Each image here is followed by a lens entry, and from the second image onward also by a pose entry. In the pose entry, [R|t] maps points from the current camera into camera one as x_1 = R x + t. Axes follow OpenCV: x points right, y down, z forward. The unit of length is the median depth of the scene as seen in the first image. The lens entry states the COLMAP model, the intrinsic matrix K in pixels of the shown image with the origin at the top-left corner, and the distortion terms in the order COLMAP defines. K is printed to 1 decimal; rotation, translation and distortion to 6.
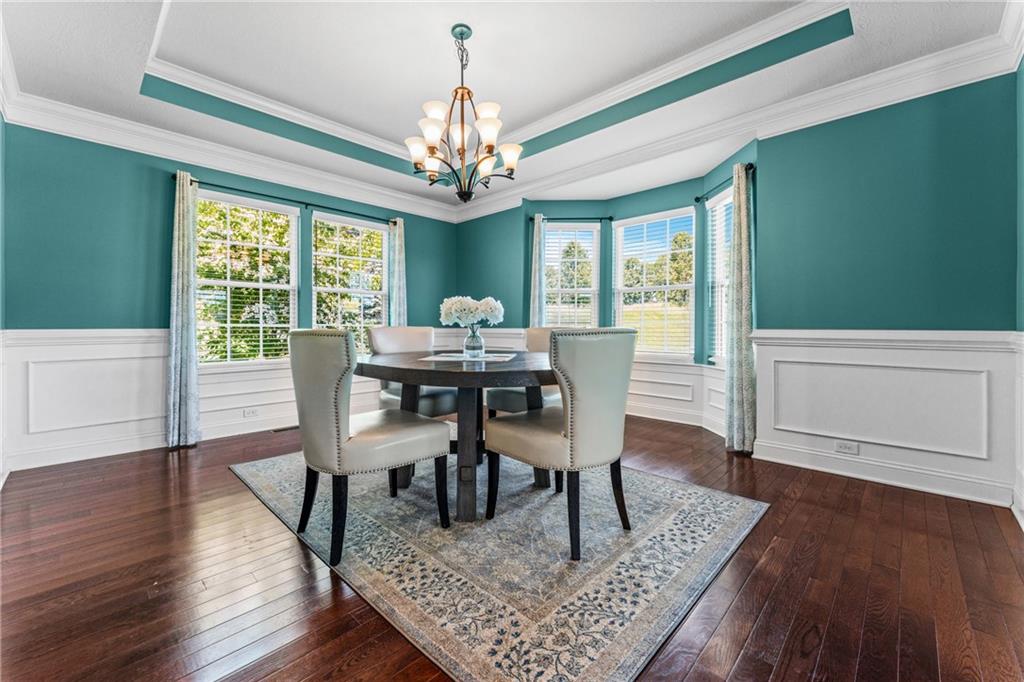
lens RADIAL K [[408.2, 0, 509.2], [0, 408.2, 330.5], [0, 0, 1]] dist [-0.000500, 0.000505]
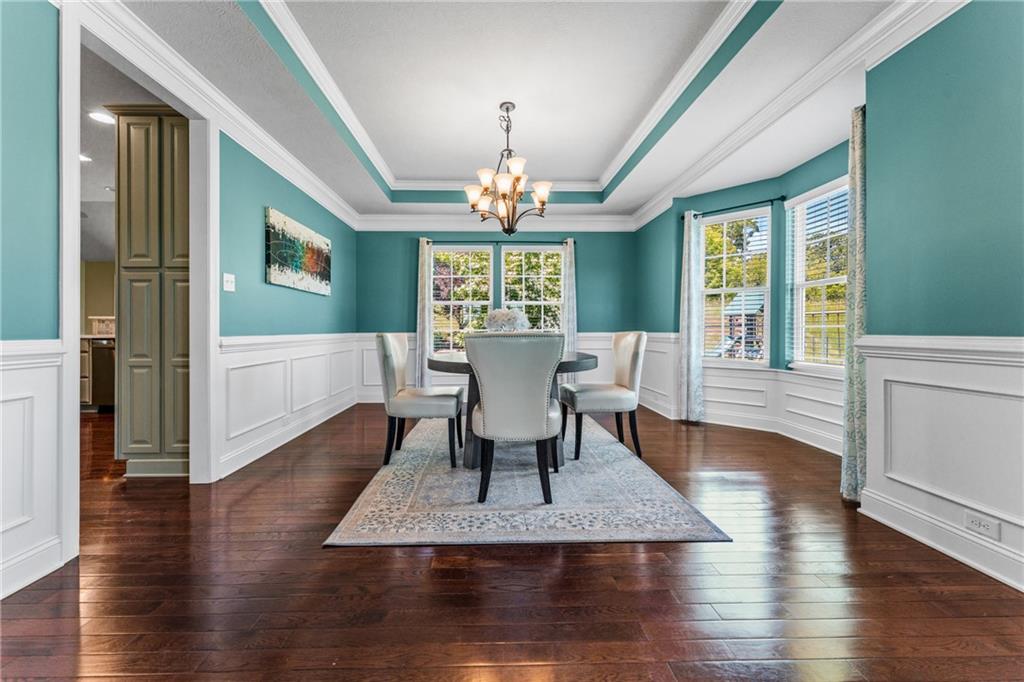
lens RADIAL K [[408.2, 0, 502.6], [0, 408.2, 336.2], [0, 0, 1]] dist [-0.000500, 0.000505]
pose [[0.720660, 0.007582, -0.693248, 0.784466], [-0.004152, 0.999969, 0.006621, -0.003275], [0.693277, -0.001893, 0.720669, 0.045312]]
